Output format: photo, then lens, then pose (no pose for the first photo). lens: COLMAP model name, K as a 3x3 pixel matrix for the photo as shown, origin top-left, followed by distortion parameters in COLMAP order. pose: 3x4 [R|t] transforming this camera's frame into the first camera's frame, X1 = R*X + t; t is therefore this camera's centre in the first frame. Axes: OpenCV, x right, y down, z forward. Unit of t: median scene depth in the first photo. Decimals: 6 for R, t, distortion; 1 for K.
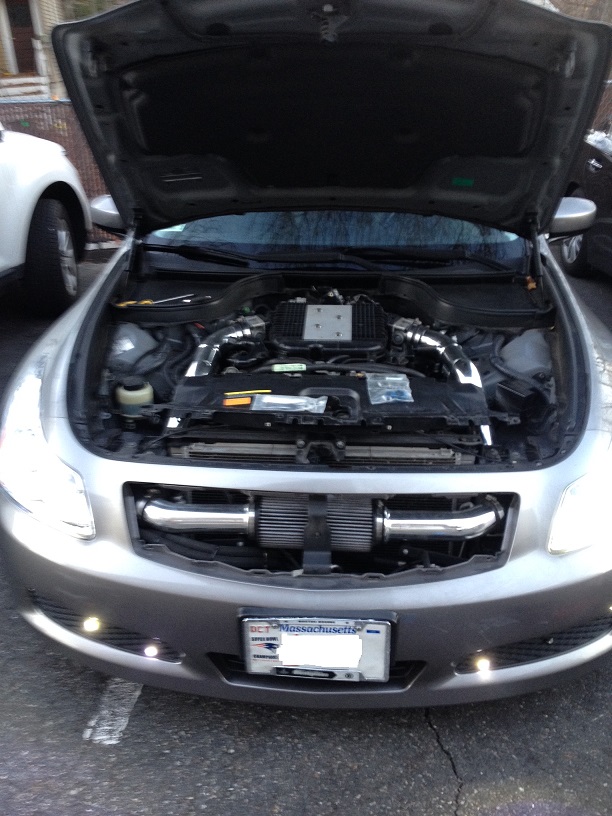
lens RADIAL K [[793.1, 0, 305.0], [0, 793.1, 413.7], [0, 0, 1]] dist [0.019231, 0.000000]
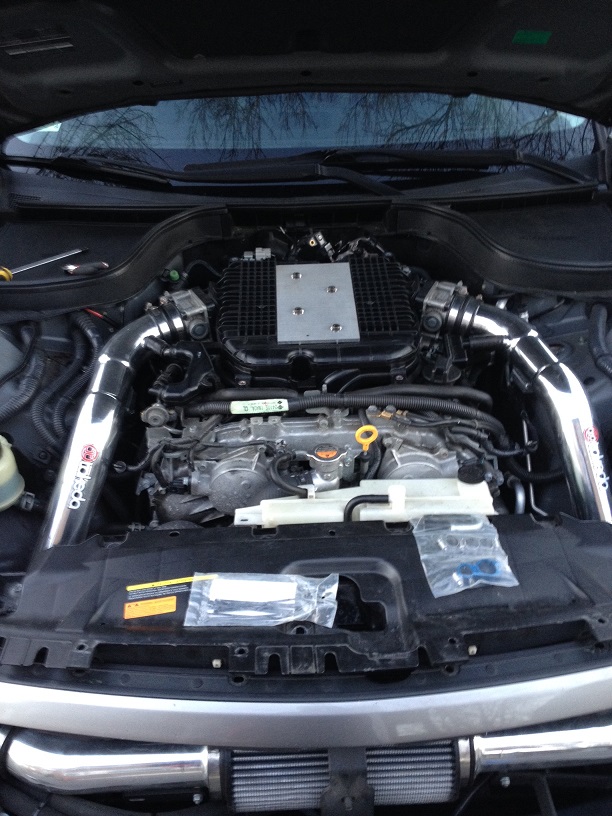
lens RADIAL K [[793.1, 0, 304.7], [0, 793.1, 406.9], [0, 0, 1]] dist [0.019231, 0.000000]
pose [[0.995775, -0.064646, 0.065214, -0.022803], [0.052731, 0.983988, 0.170255, -0.144431], [-0.075176, -0.166097, 0.983240, 0.427339]]
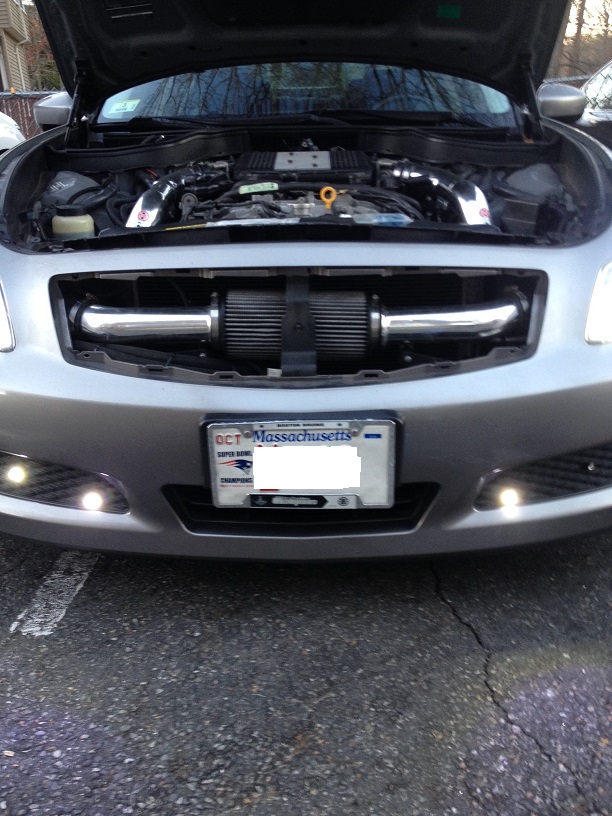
lens RADIAL K [[793.1, 0, 305.0], [0, 793.1, 403.3], [0, 0, 1]] dist [0.019231, 0.000000]
pose [[0.998953, -0.025210, 0.038162, -0.007849], [0.028379, 0.995984, -0.084917, 0.232019], [-0.035868, 0.085911, 0.995657, 0.168283]]
